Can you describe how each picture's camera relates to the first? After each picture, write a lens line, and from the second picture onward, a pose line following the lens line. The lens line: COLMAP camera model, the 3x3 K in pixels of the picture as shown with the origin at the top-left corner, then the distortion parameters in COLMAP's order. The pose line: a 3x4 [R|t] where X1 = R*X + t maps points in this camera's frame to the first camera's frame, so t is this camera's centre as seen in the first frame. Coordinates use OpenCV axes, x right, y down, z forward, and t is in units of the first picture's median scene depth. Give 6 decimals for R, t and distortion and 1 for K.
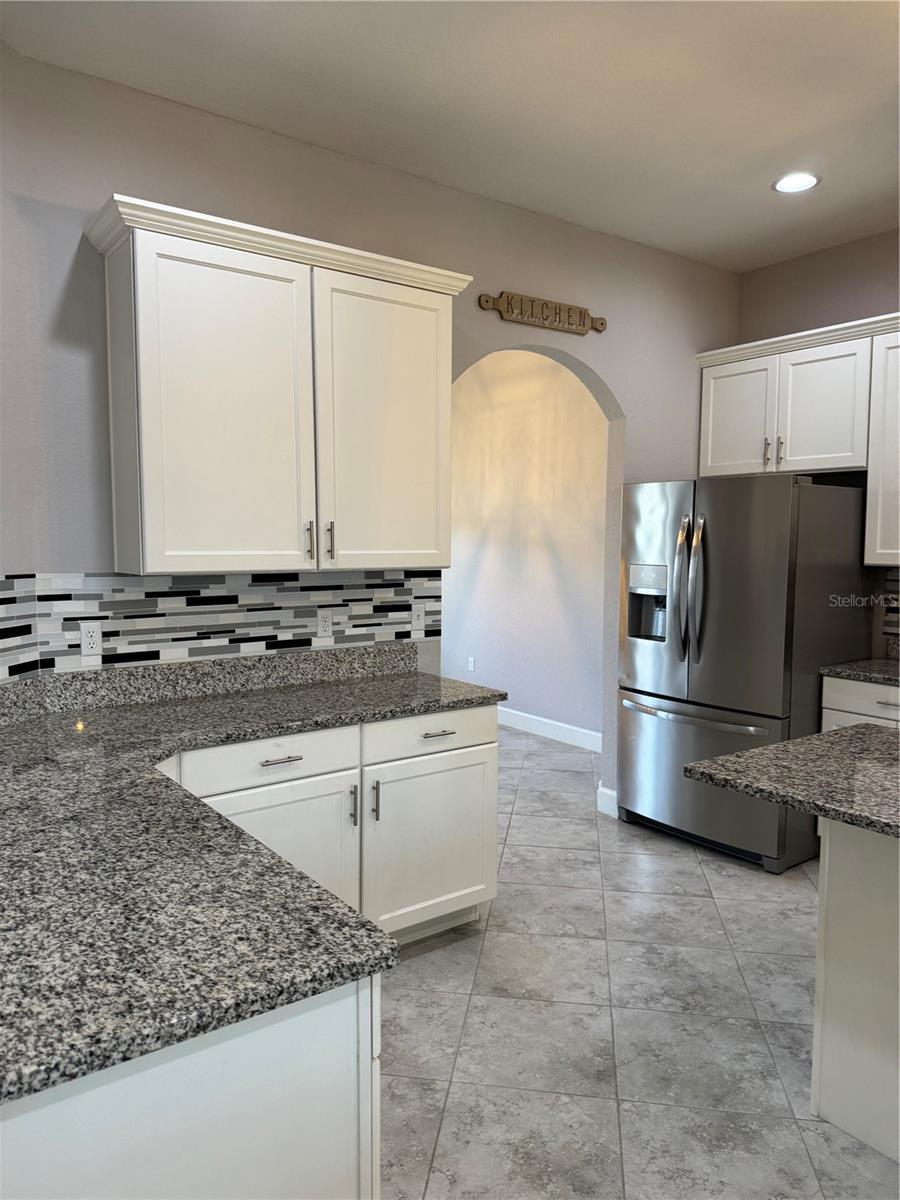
lens RADIAL K [[861.4, 0, 450.0], [0, 861.4, 600.0], [0, 0, 1]] dist [0.147367, -0.182706]
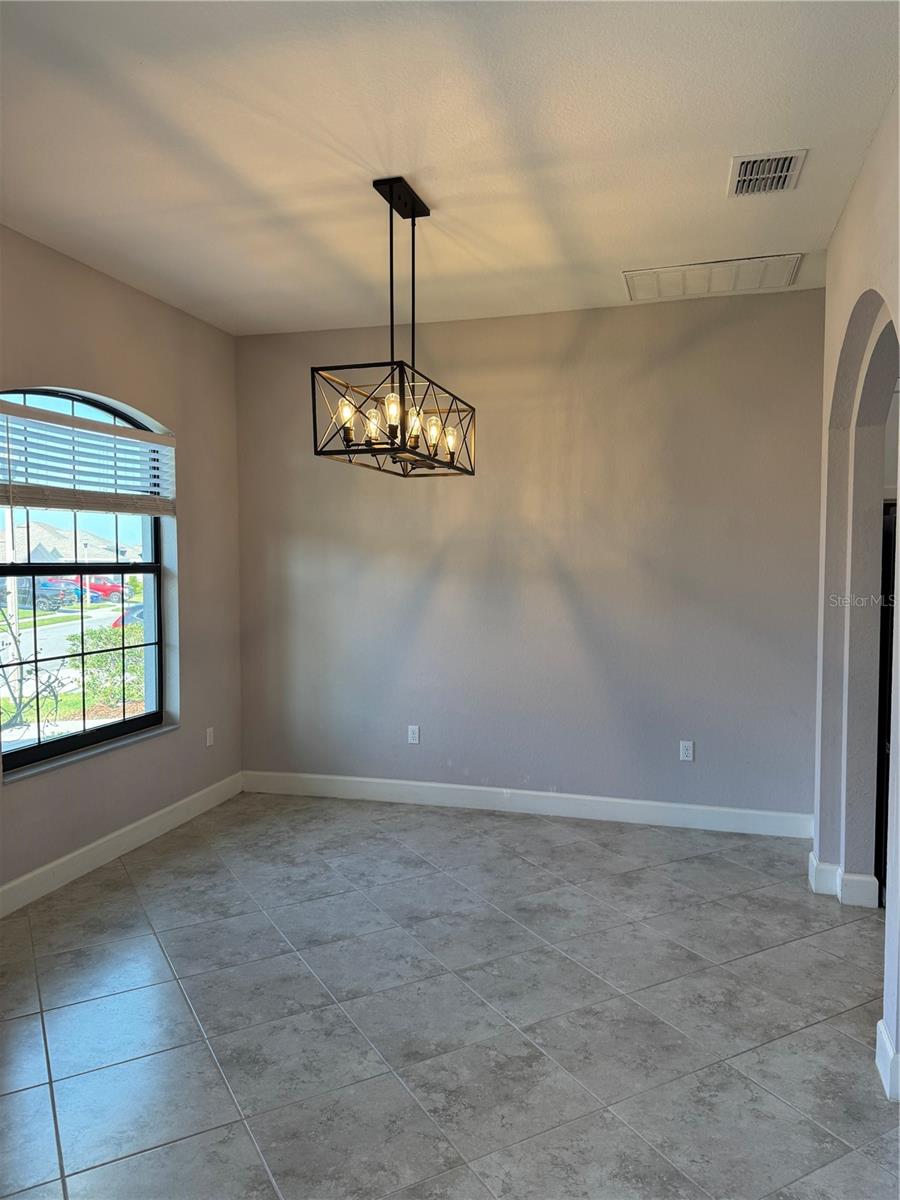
lens RADIAL K [[861.4, 0, 450.0], [0, 861.4, 600.0], [0, 0, 1]] dist [0.147367, -0.182706]
pose [[0.783274, -0.035733, 0.620649, -0.470292], [0.053110, 0.998543, -0.009536, -0.039354], [-0.619404, 0.040432, 0.784030, 0.437650]]
